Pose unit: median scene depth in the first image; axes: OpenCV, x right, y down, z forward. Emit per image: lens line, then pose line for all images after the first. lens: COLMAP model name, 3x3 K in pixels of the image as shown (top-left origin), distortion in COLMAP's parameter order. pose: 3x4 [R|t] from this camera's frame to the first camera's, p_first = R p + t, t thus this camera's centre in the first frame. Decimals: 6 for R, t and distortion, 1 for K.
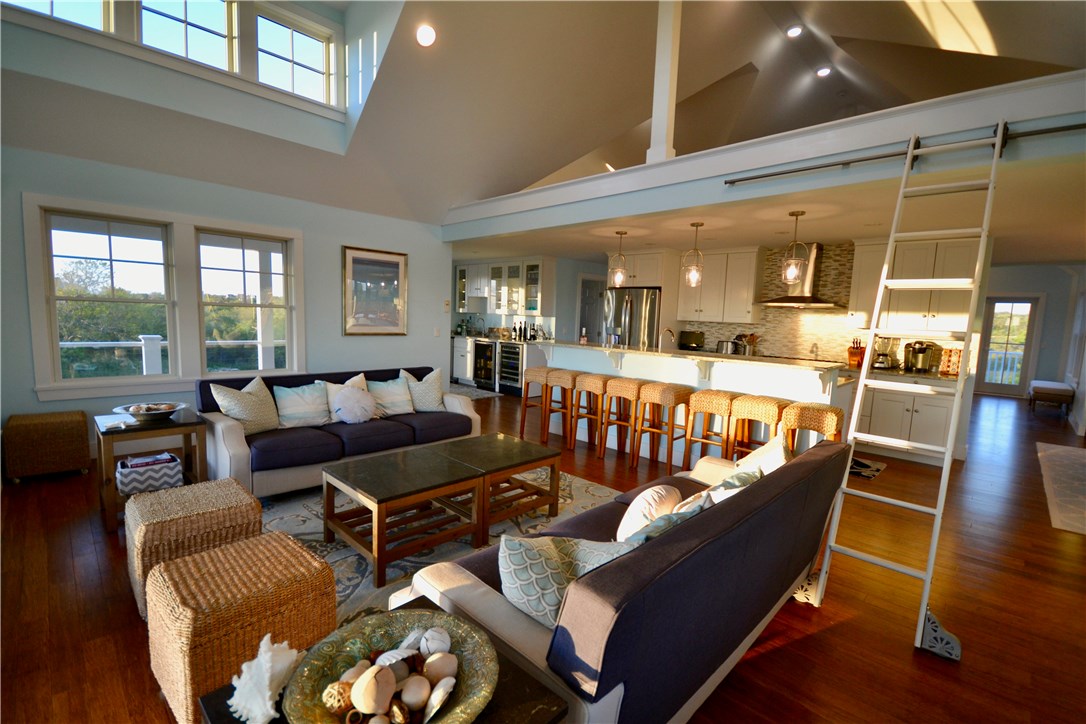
lens RADIAL K [[480.2, 0, 545.5], [0, 480.2, 365.8], [0, 0, 1]] dist [0.004244, 0.000188]
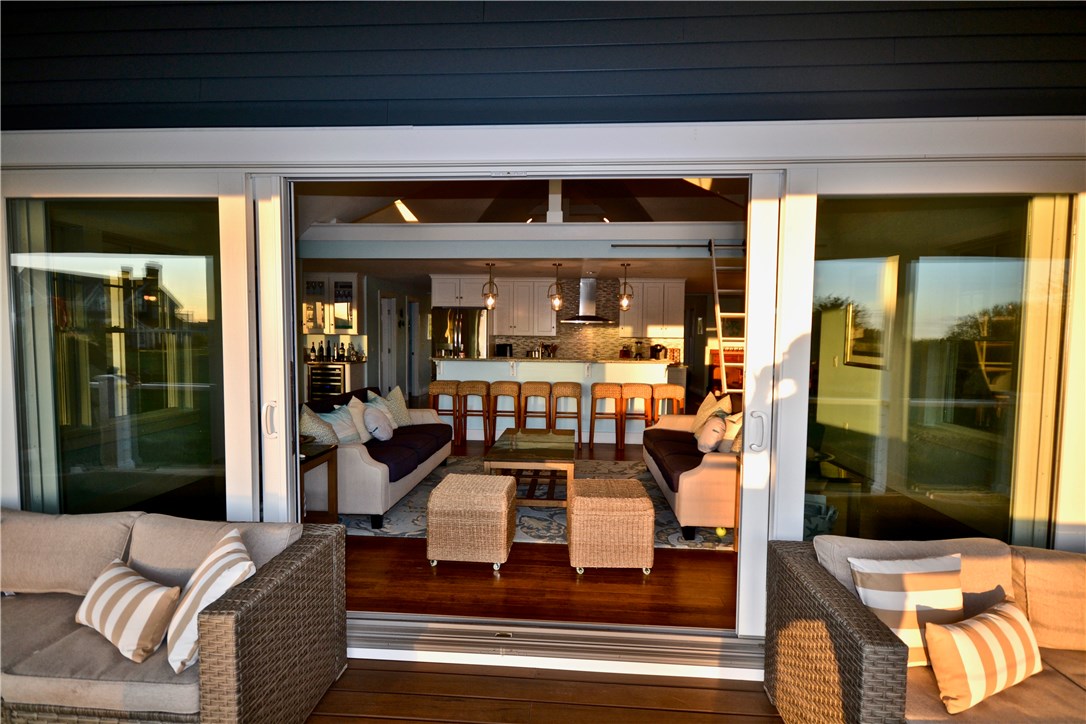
lens RADIAL K [[532.6, 0, 543.6], [0, 532.6, 362.0], [0, 0, 1]] dist [-0.001388, -0.000018]
pose [[0.760795, -0.060489, 0.646167, -0.529588], [0.085930, 0.996270, -0.007911, -0.008351], [-0.643278, 0.061544, 0.763155, -0.083317]]
